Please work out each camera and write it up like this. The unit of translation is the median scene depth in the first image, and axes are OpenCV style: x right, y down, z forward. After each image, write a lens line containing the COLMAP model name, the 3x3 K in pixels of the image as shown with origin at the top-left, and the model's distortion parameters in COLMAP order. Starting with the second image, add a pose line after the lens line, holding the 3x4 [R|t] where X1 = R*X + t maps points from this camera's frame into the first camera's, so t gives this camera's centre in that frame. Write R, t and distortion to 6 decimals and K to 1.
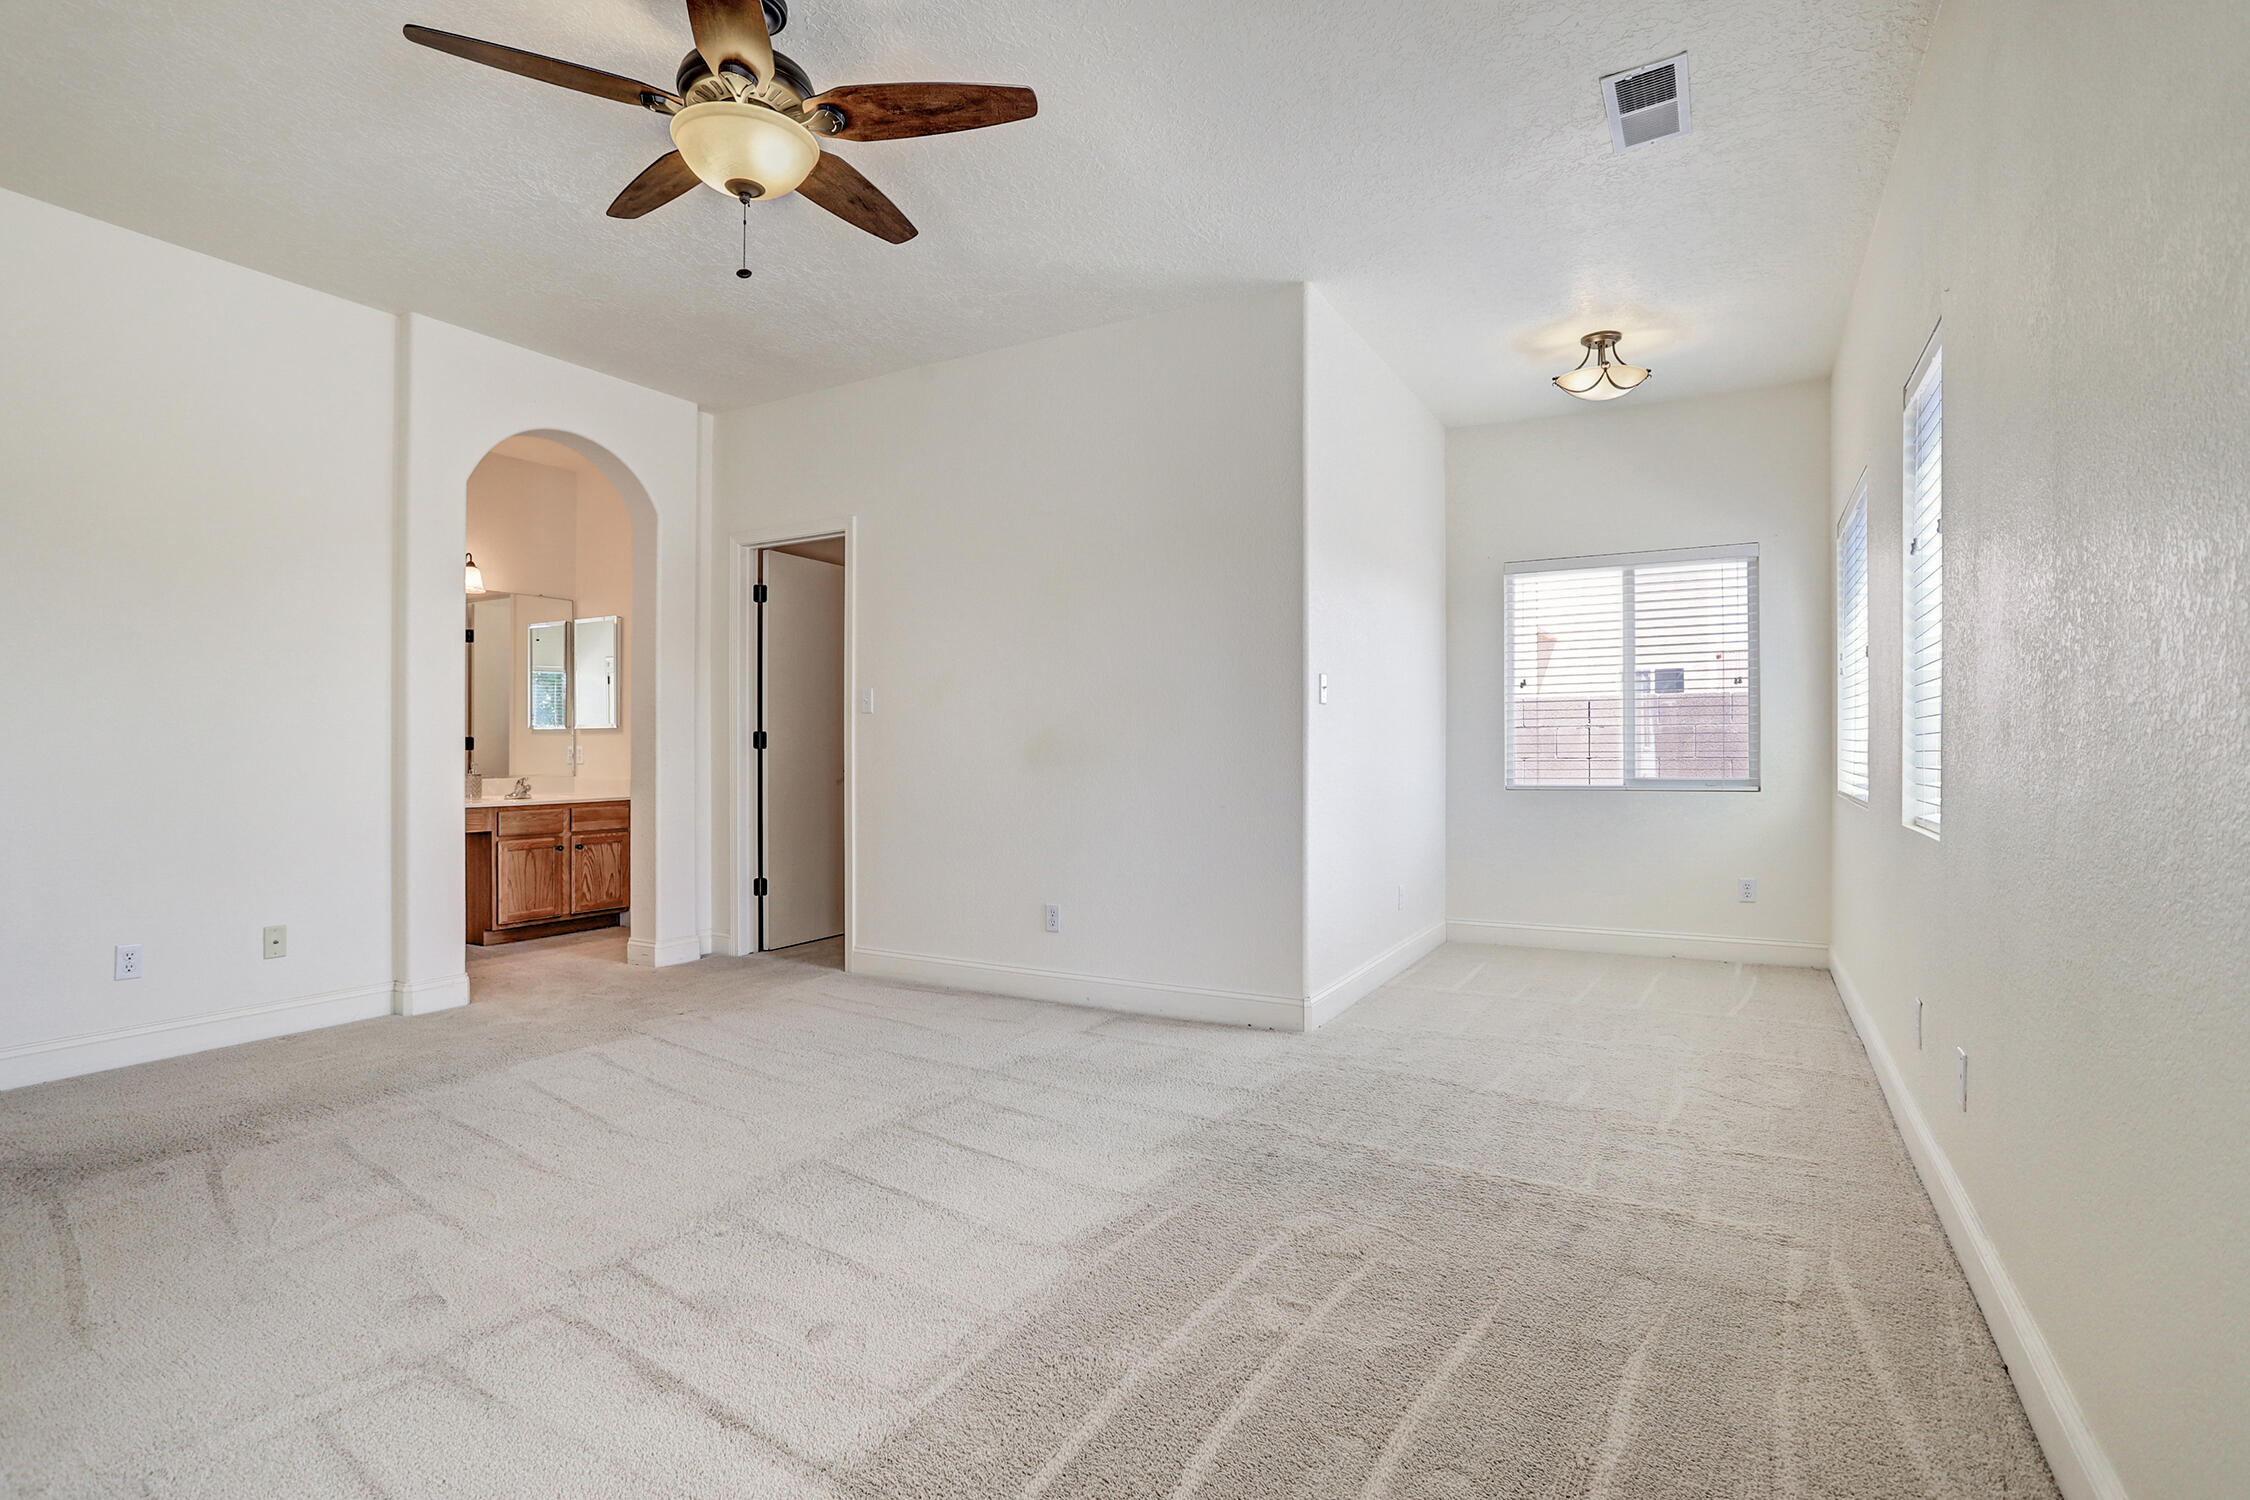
lens RADIAL K [[1090.5, 0, 1128.9], [0, 1090.5, 741.2], [0, 0, 1]] dist [-0.045293, 0.015590]
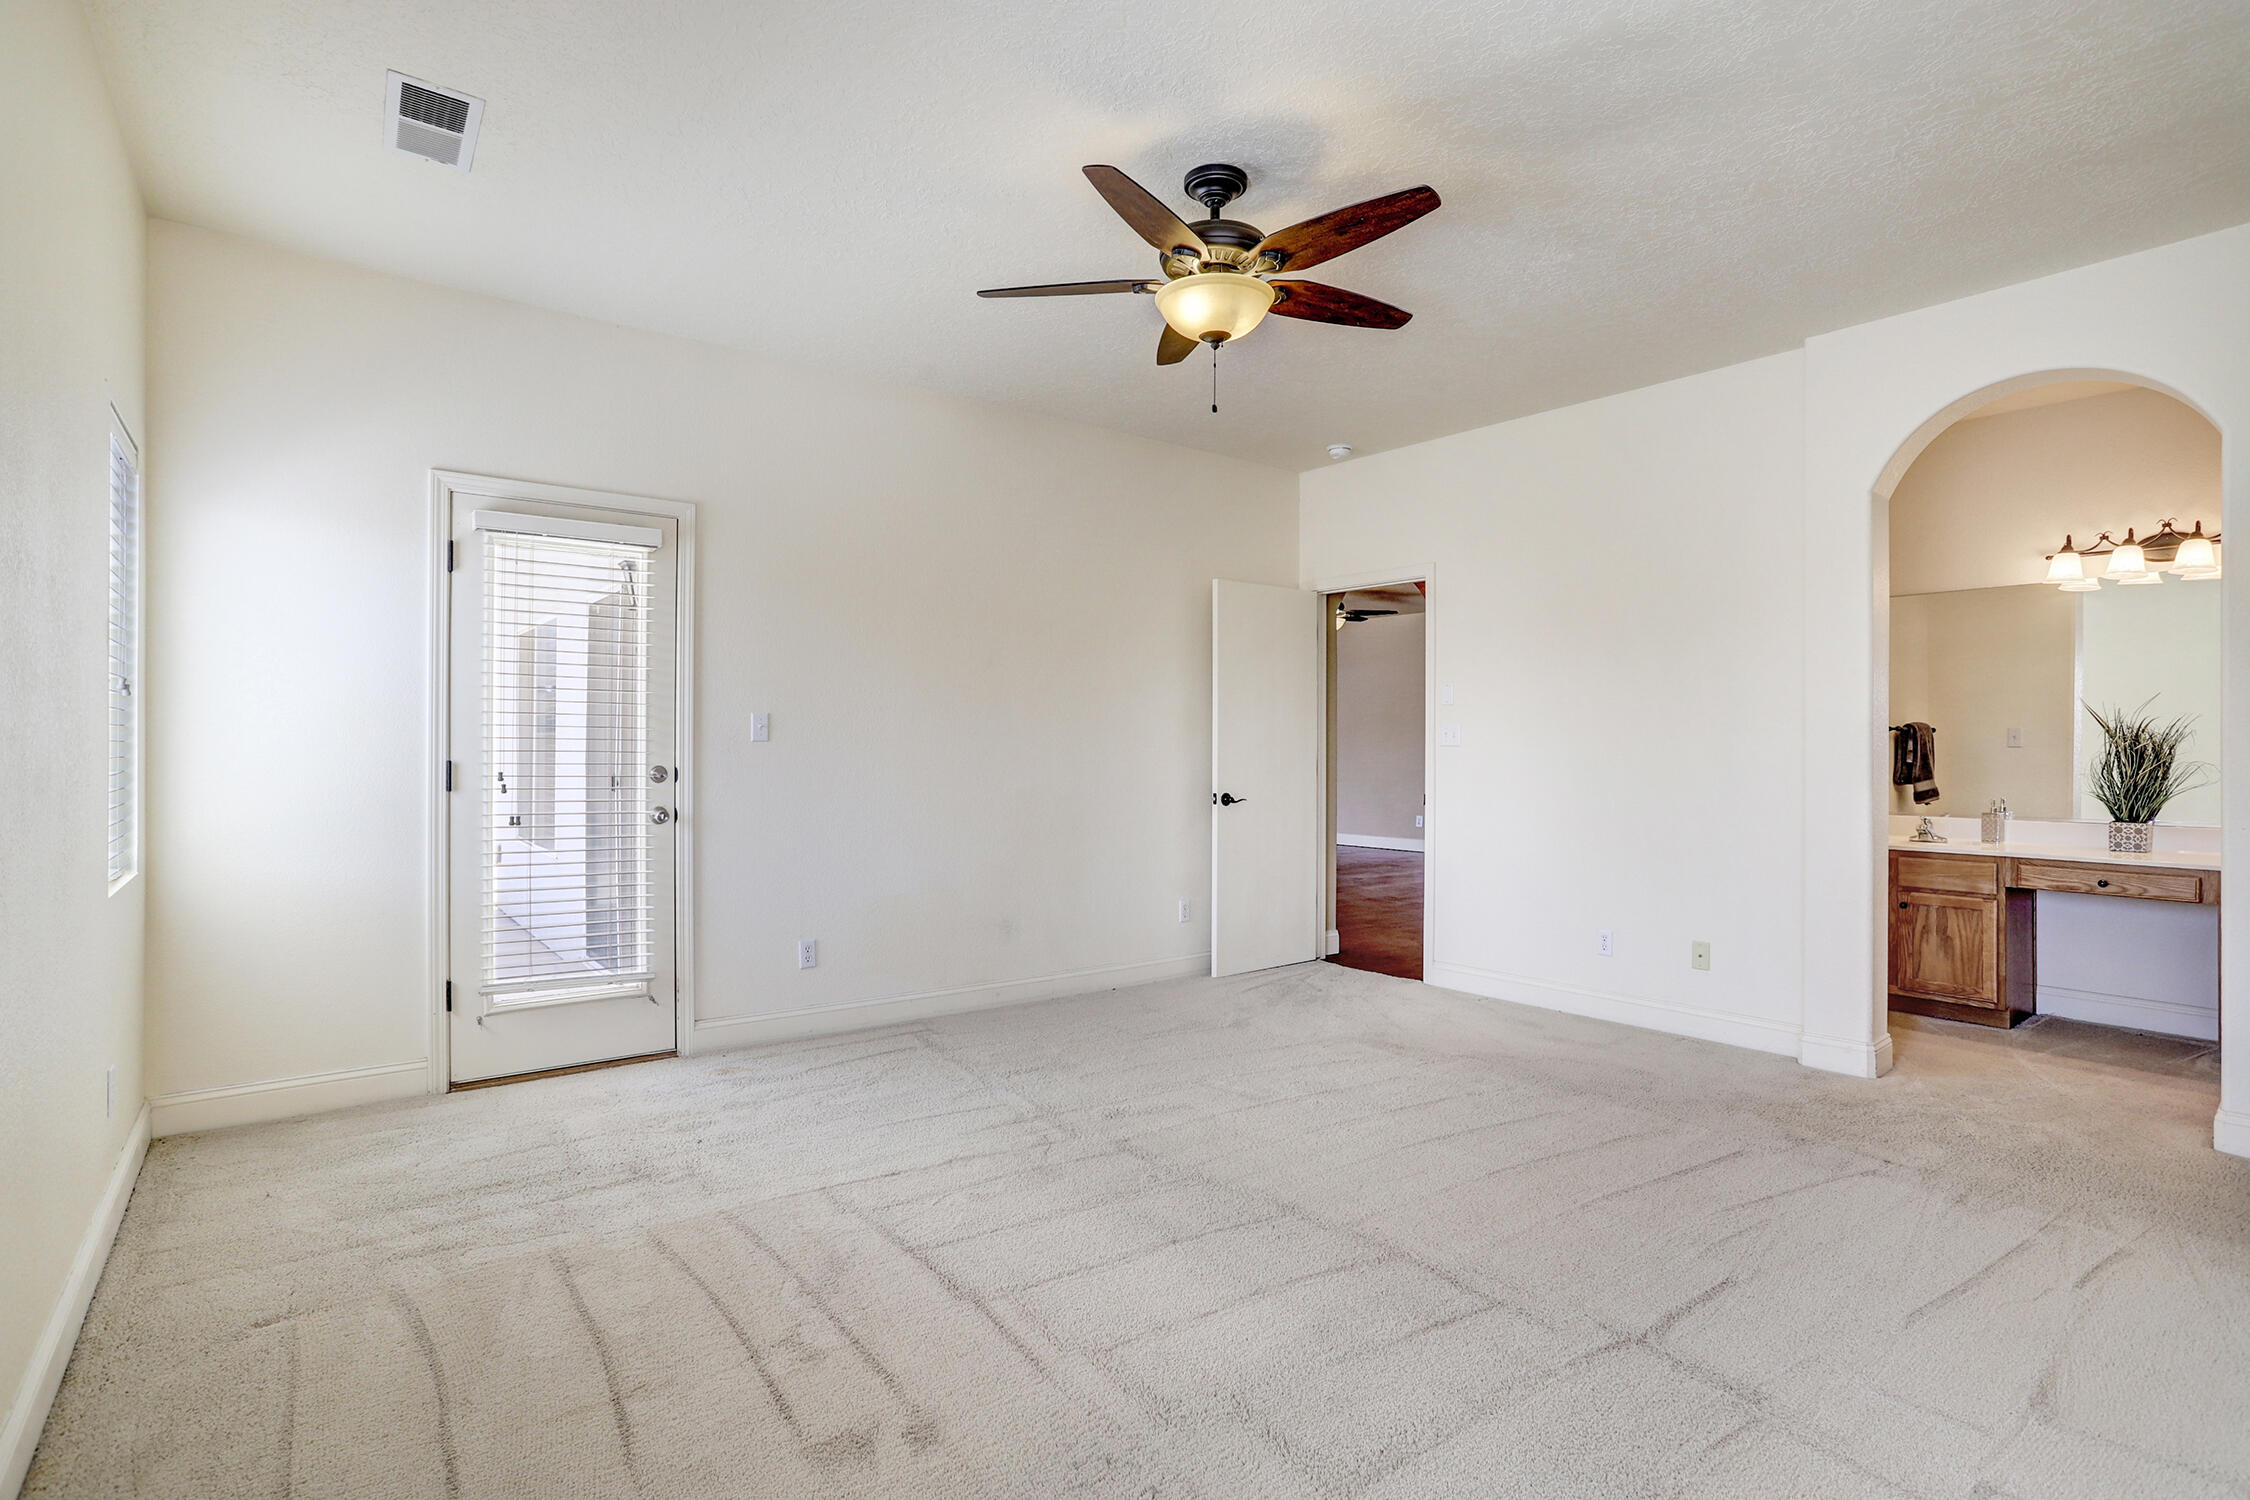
lens RADIAL K [[1090.5, 0, 1130.8], [0, 1090.5, 758.9], [0, 0, 1]] dist [-0.045293, 0.015590]
pose [[-0.378672, 0.006896, -0.925505, 0.599217], [0.006045, 0.999969, 0.004977, -0.041210], [0.925511, -0.003710, -0.378702, 1.032269]]
